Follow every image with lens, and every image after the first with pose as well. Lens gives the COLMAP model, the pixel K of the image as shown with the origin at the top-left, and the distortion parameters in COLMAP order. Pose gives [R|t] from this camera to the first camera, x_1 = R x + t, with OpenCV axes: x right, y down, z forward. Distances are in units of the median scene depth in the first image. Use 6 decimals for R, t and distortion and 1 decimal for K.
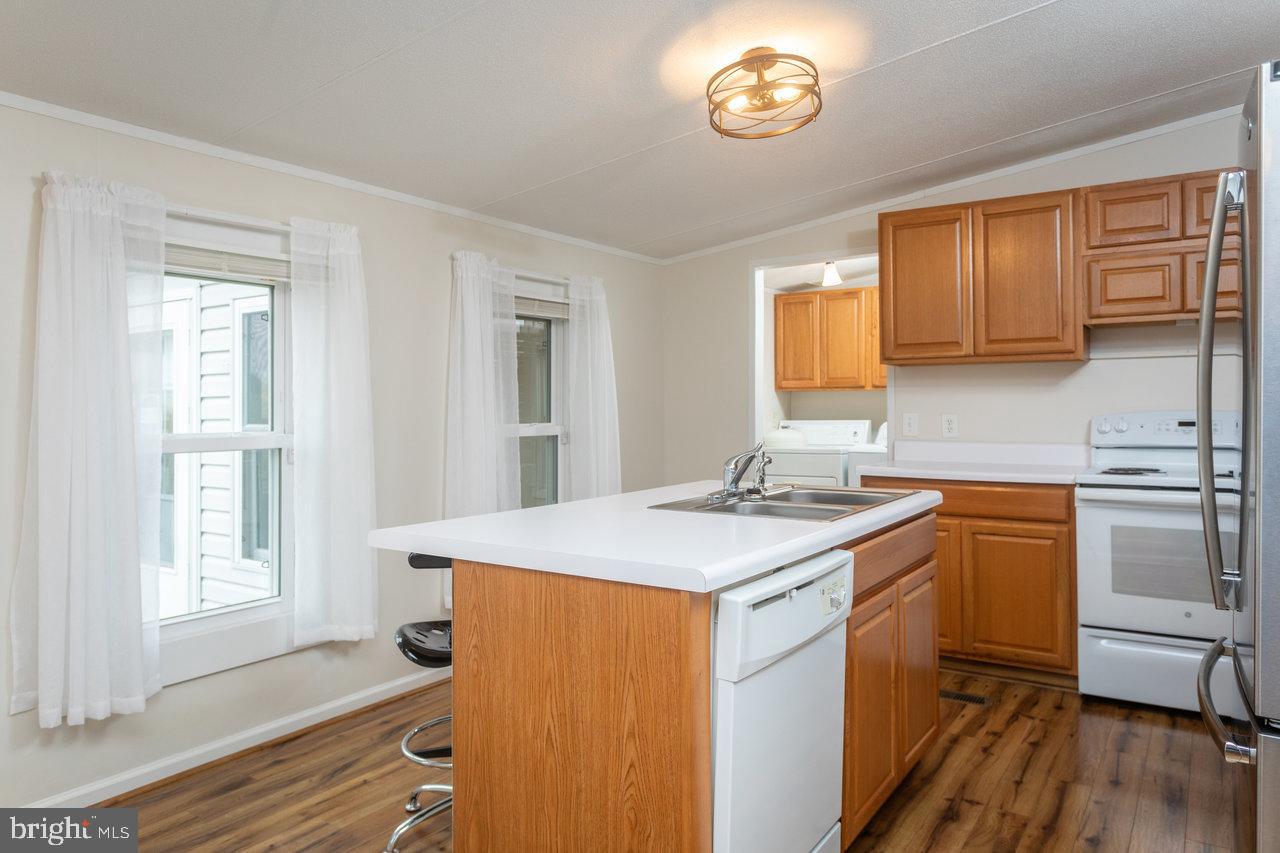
lens RADIAL K [[850.7, 0, 648.5], [0, 850.7, 398.2], [0, 0, 1]] dist [-0.005341, 0.001336]
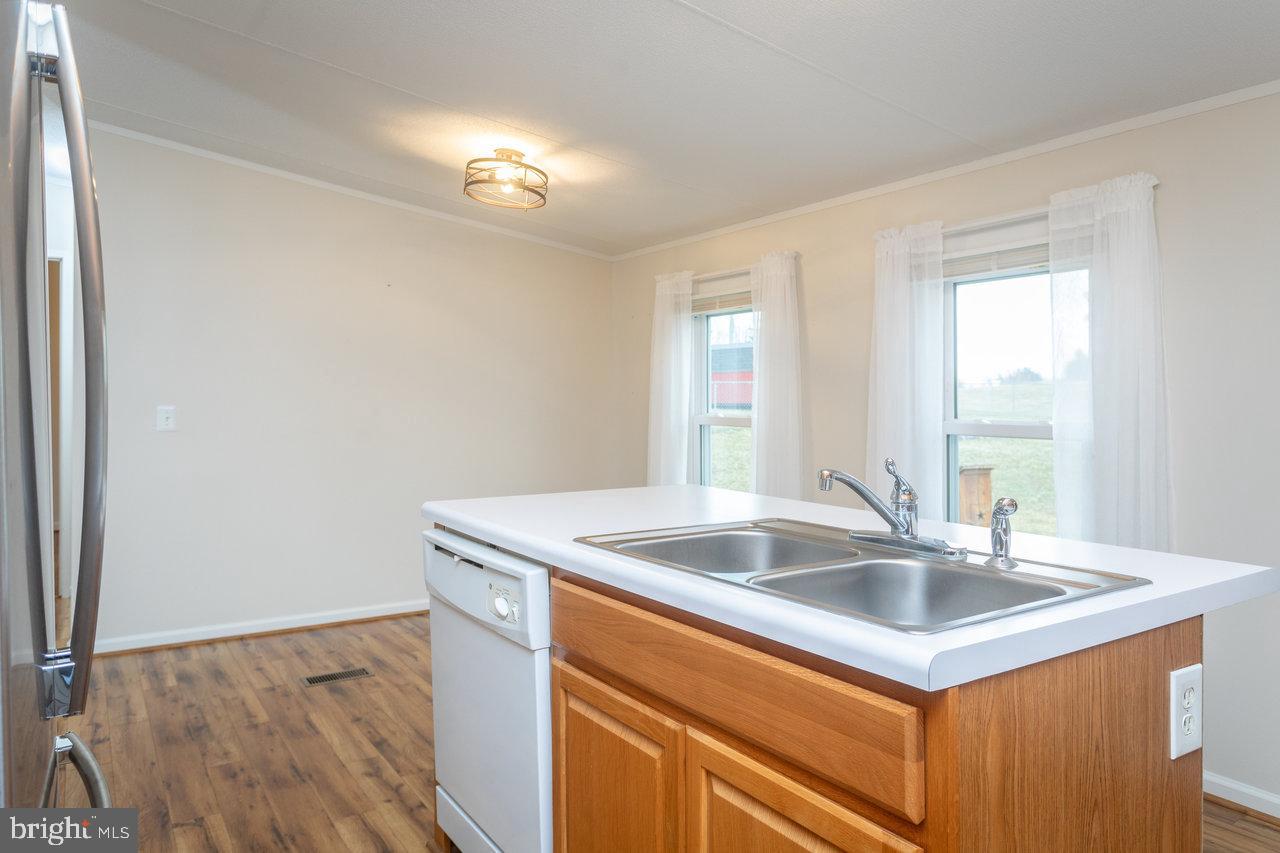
lens RADIAL K [[850.7, 0, 648.7], [0, 850.7, 419.7], [0, 0, 1]] dist [-0.005341, 0.001336]
pose [[-0.396943, 0.022983, -0.917556, 0.738189], [0.008002, 0.999735, 0.021579, 0.015303], [0.917808, 0.001224, -0.397022, 1.130147]]
